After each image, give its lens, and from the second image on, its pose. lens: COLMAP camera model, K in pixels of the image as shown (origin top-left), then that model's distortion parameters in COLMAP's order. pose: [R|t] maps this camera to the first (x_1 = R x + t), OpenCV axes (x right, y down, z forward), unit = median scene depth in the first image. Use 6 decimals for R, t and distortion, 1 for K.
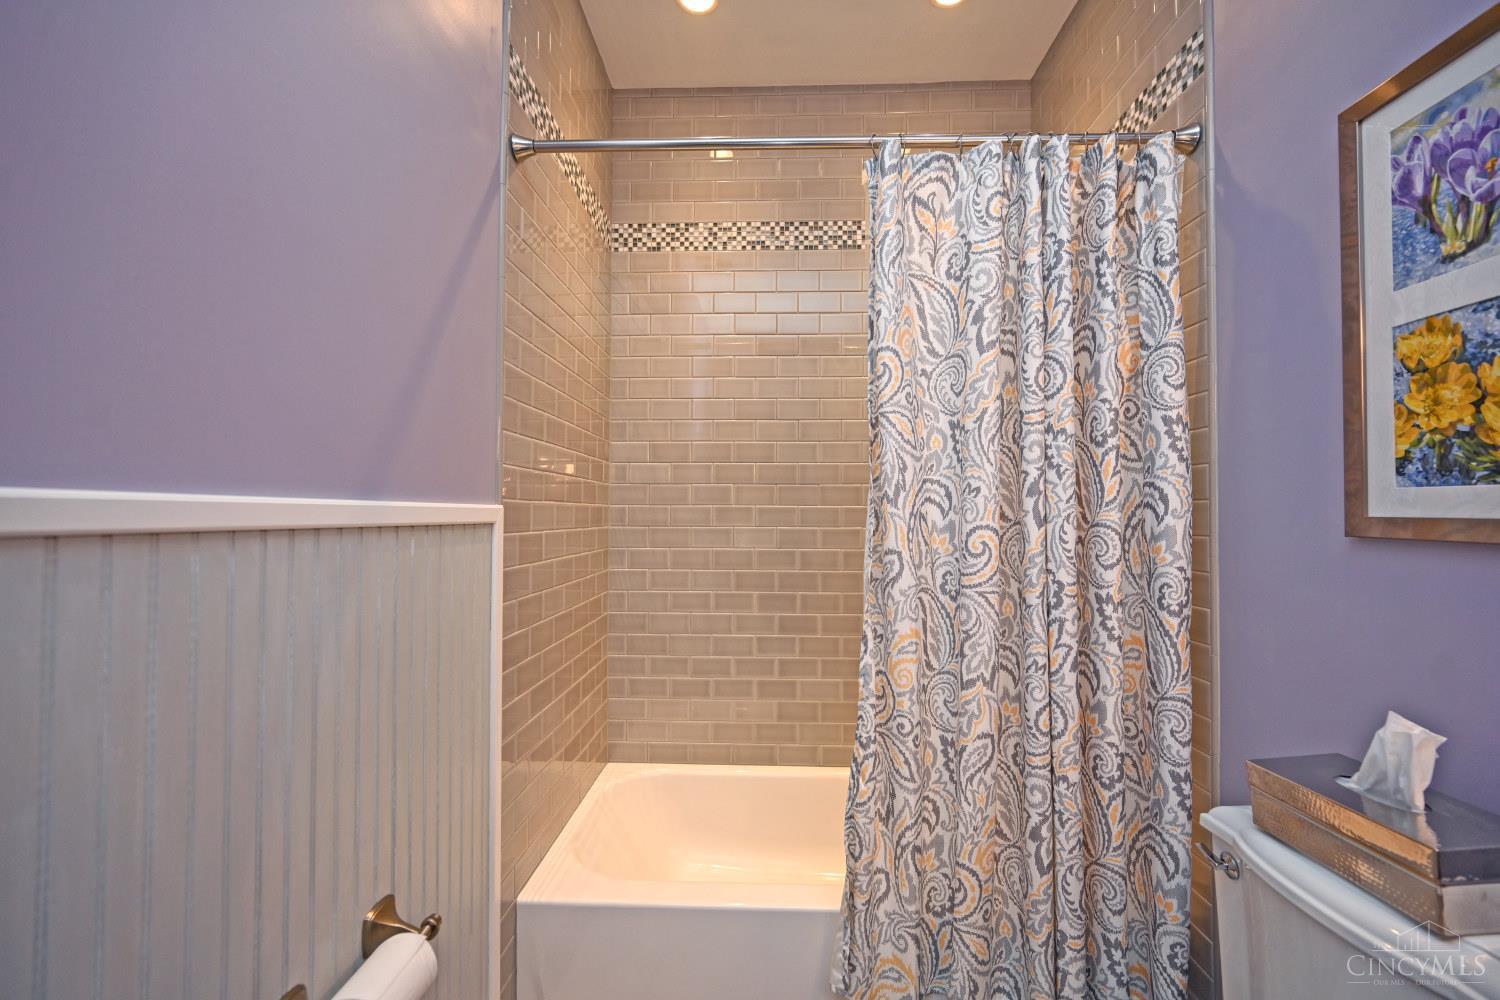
lens RADIAL K [[602.7, 0, 753.8], [0, 602.7, 496.0], [0, 0, 1]] dist [-0.000871, -0.000378]
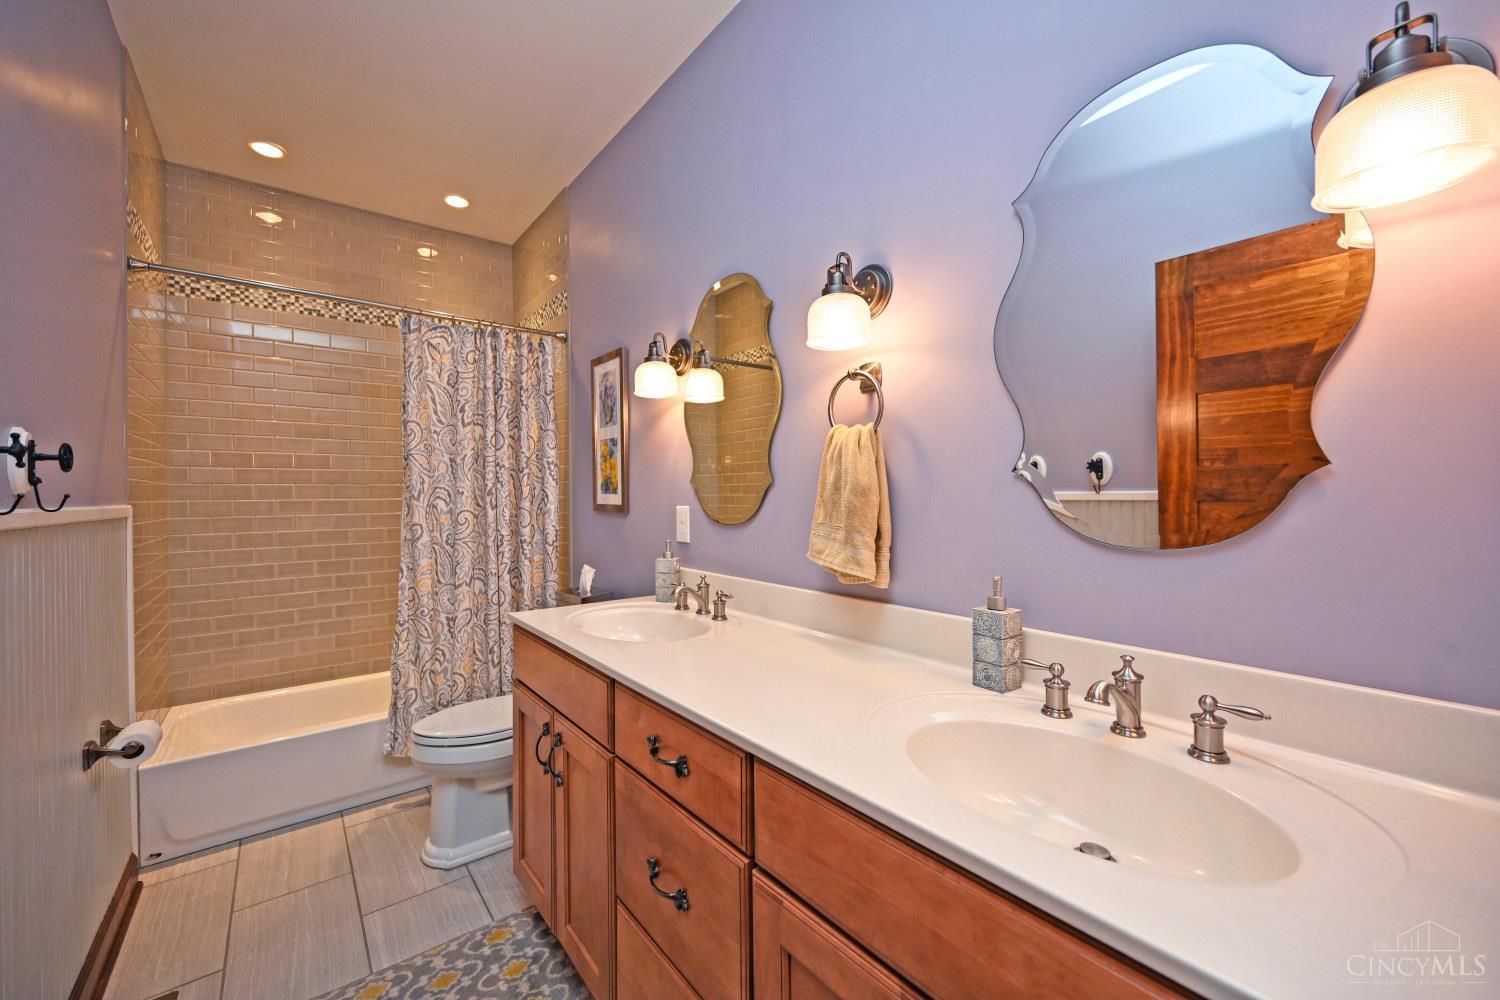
lens RADIAL K [[602.7, 0, 753.8], [0, 602.7, 496.0], [0, 0, 1]] dist [-0.000871, -0.000378]
pose [[0.765202, -0.013476, 0.643649, -0.187463], [-0.007472, 0.999528, 0.029810, -0.065106], [-0.643747, -0.027620, 0.764740, -1.170263]]
